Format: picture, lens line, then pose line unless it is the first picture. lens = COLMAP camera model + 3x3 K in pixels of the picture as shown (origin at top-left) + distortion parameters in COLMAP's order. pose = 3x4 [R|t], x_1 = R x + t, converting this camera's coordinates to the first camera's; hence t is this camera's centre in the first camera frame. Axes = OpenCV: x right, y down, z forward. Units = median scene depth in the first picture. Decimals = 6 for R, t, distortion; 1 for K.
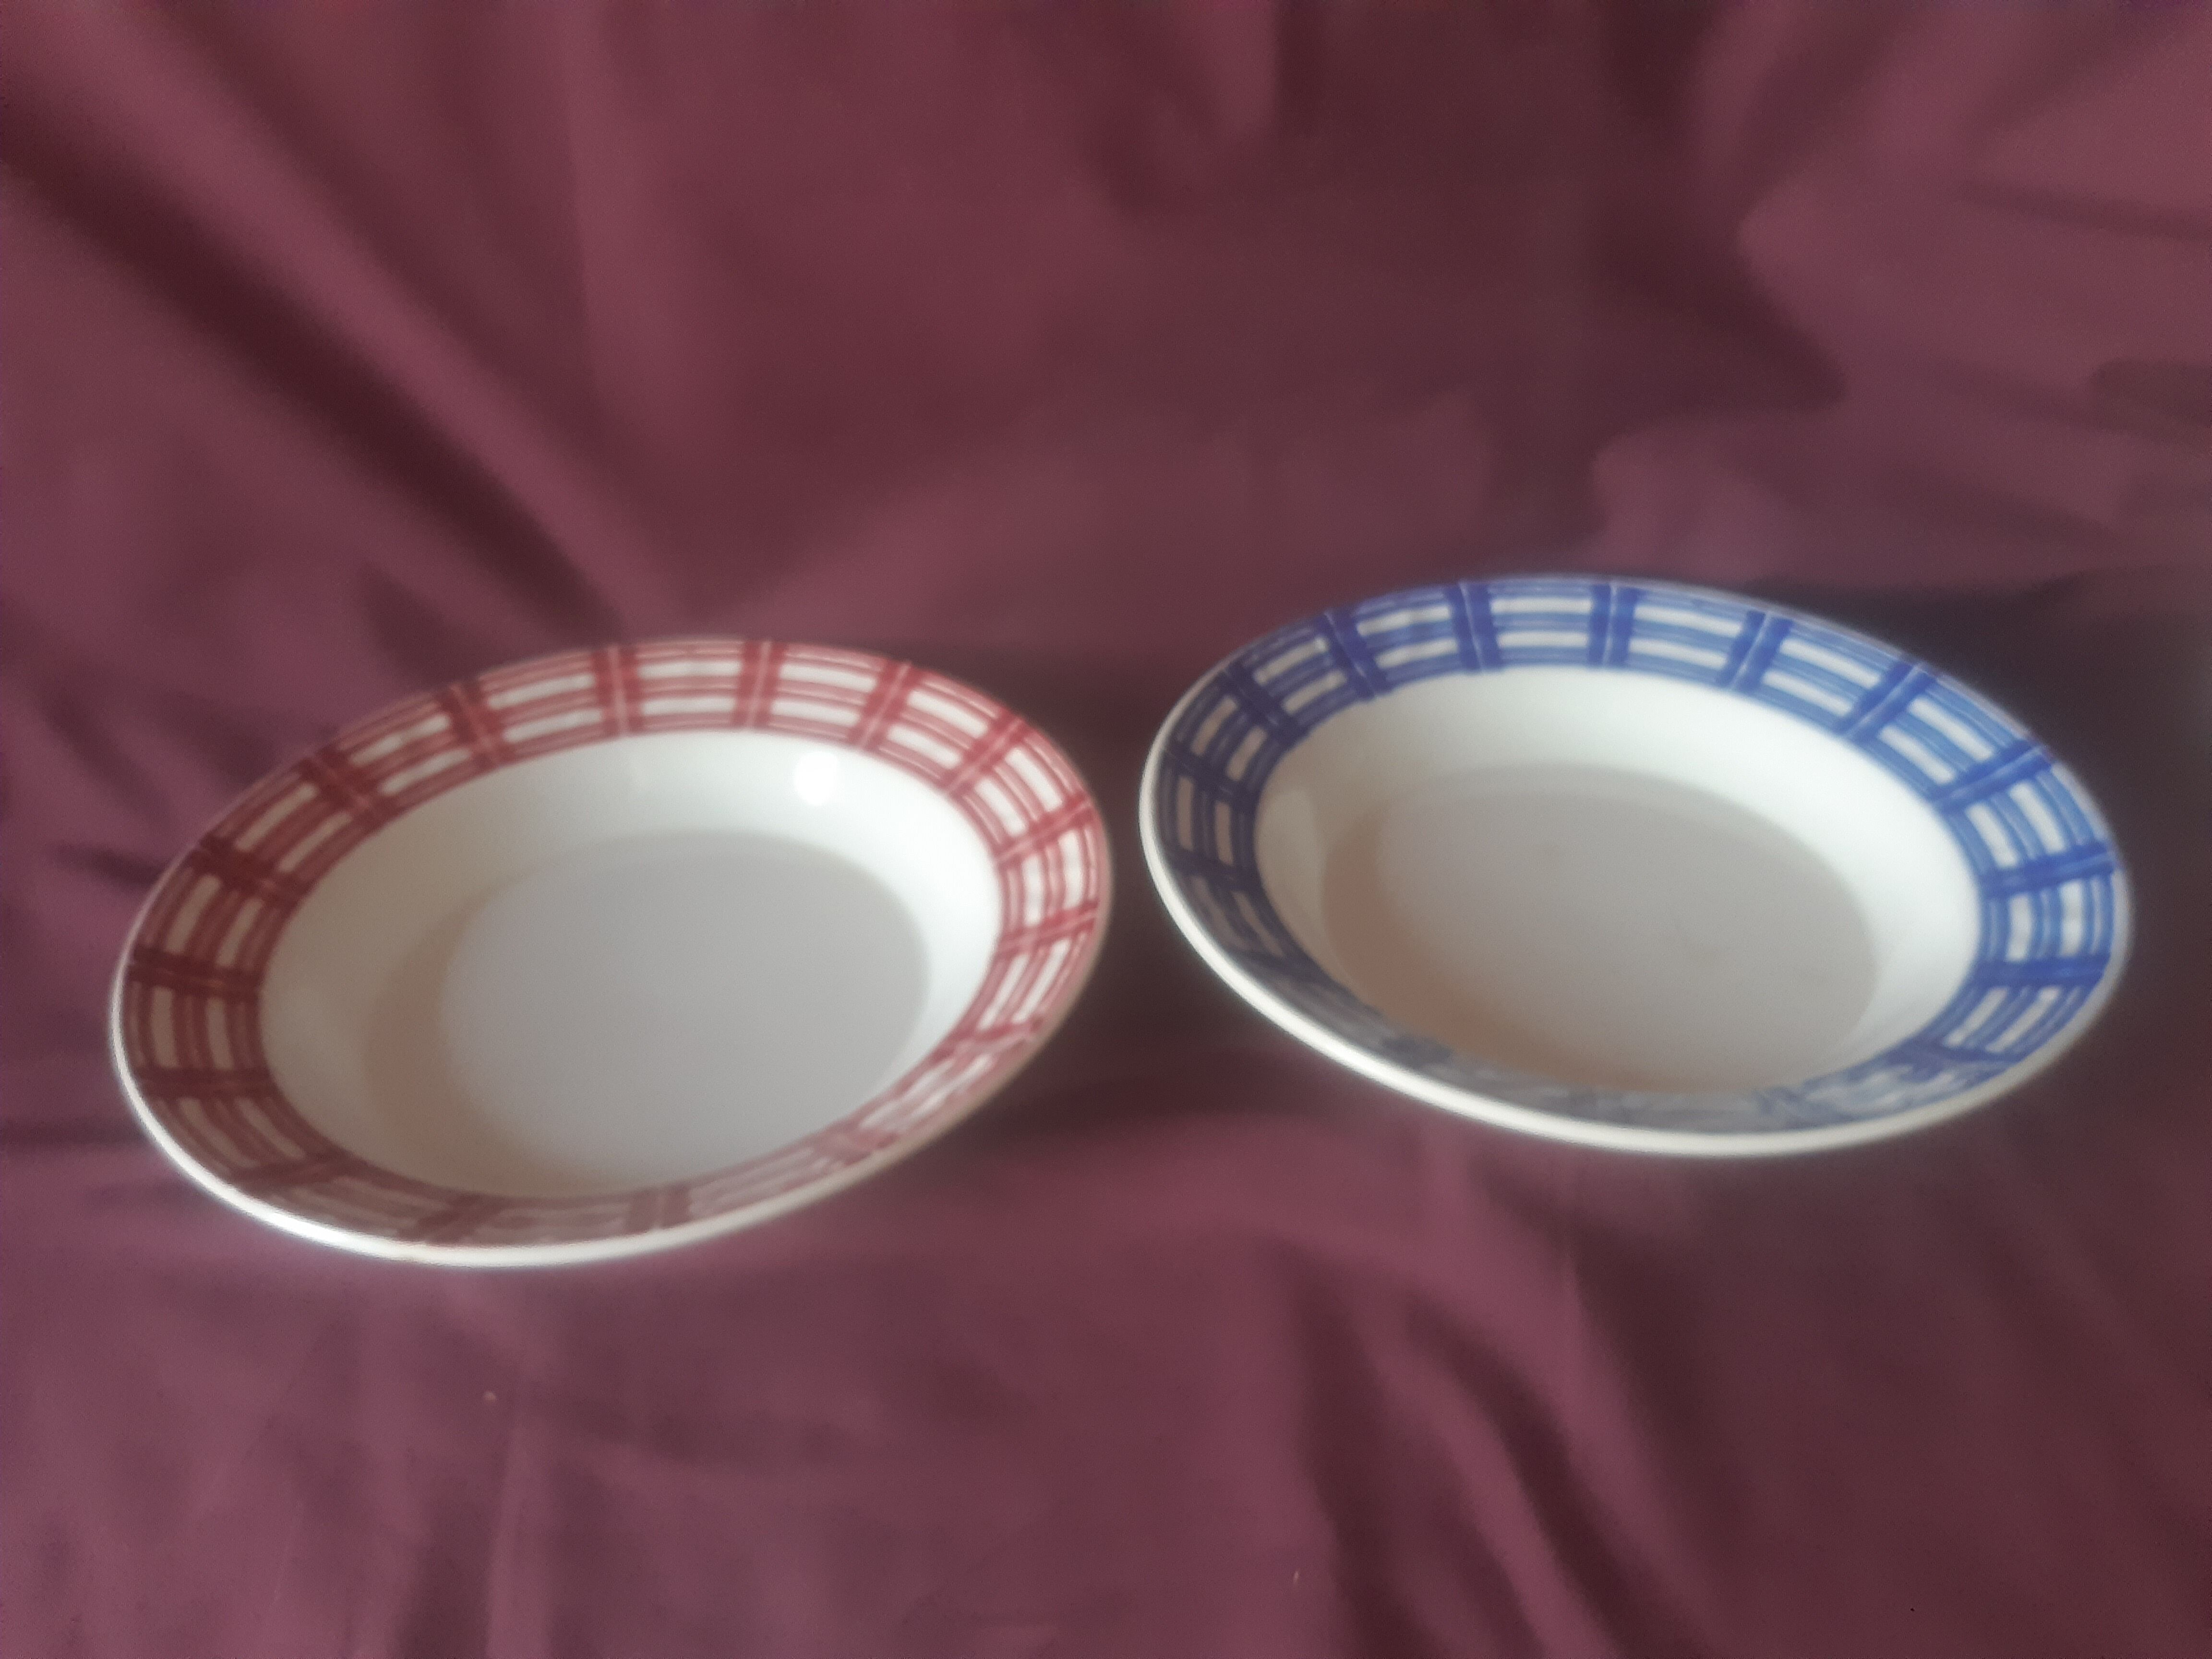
lens RADIAL K [[1670.9, 0, 1116.8], [0, 1670.9, 833.0], [0, 0, 1]] dist [-0.054906, -0.017812]
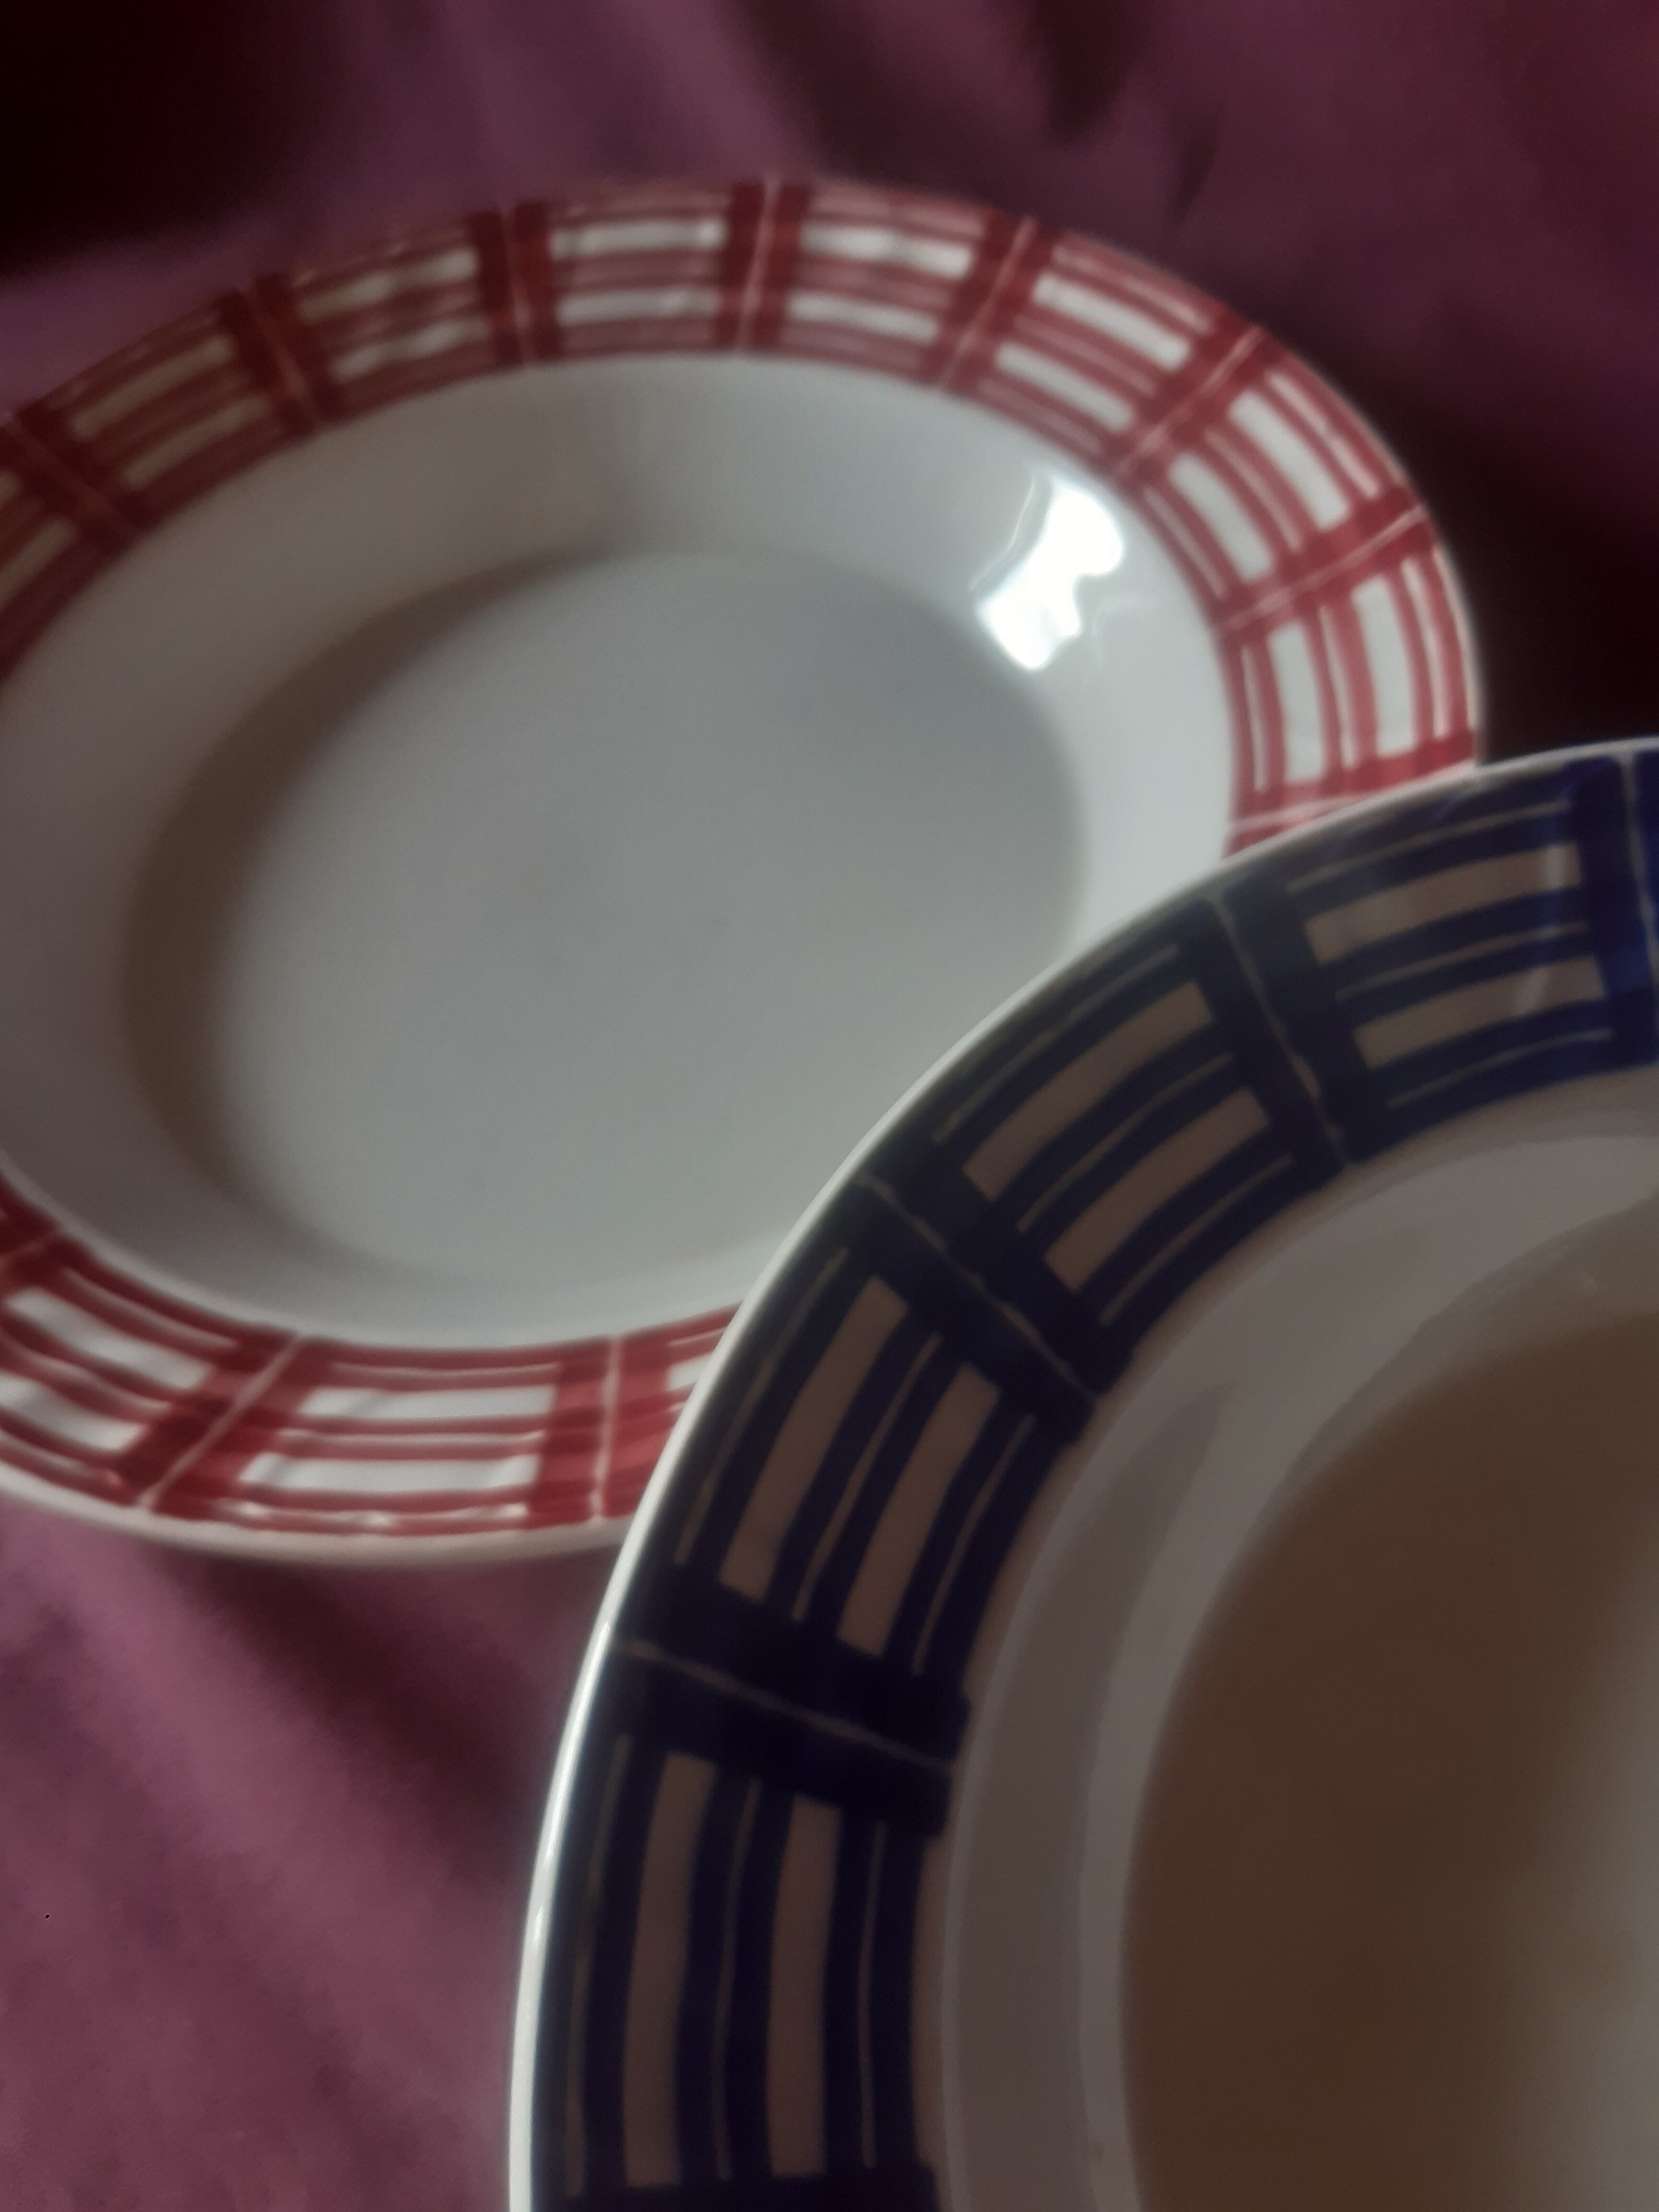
lens RADIAL K [[1670.9, 0, 844.5], [0, 1670.9, 1093.5], [0, 0, 1]] dist [-0.054906, -0.017812]
pose [[0.987281, 0.060574, -0.146994, -0.095223], [-0.001564, 0.928229, 0.372007, -0.038768], [0.158979, -0.367046, 0.916517, 0.423905]]
